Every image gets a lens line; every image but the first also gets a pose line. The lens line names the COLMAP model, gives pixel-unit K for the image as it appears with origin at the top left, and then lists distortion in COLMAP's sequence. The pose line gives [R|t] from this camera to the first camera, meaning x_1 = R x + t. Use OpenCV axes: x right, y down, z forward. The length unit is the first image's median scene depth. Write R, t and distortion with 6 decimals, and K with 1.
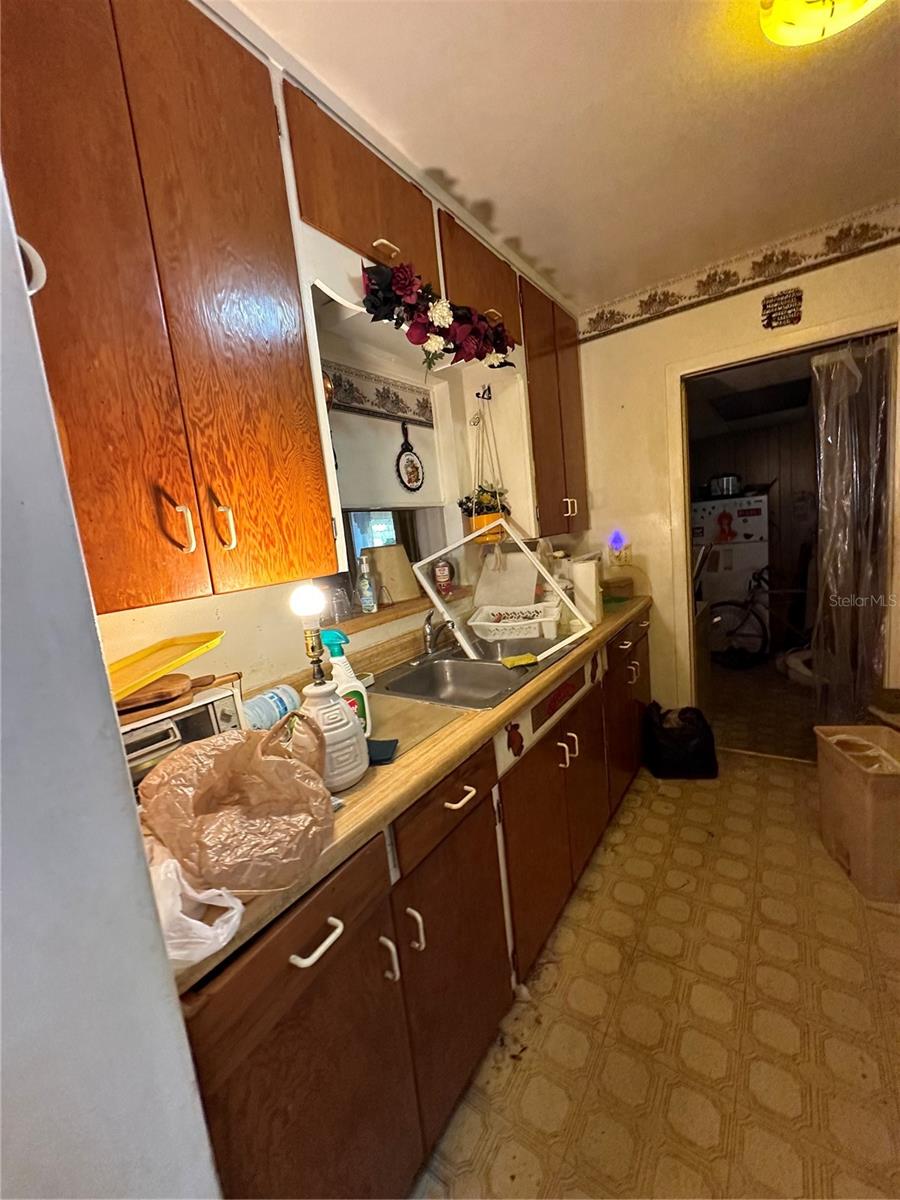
lens RADIAL K [[474.6, 0, 451.5], [0, 474.6, 600.0], [0, 0, 1]] dist [-0.004458, 0.000621]
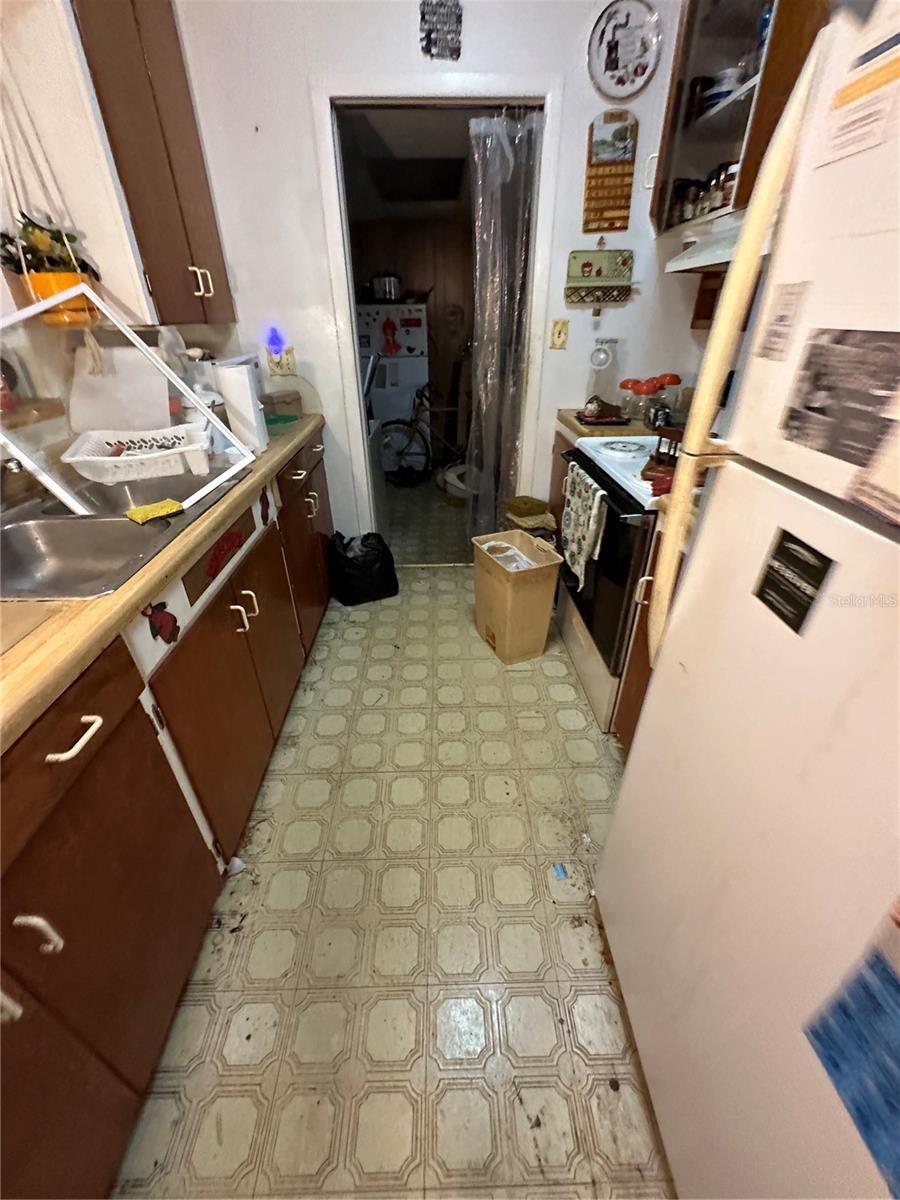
lens RADIAL K [[474.6, 0, 449.7], [0, 474.6, 597.0], [0, 0, 1]] dist [-0.004458, 0.000621]
pose [[0.803257, -0.217817, 0.554378, 0.063233], [0.010477, 0.935760, 0.352483, 0.001306], [-0.595541, -0.277326, 0.753937, 0.132436]]
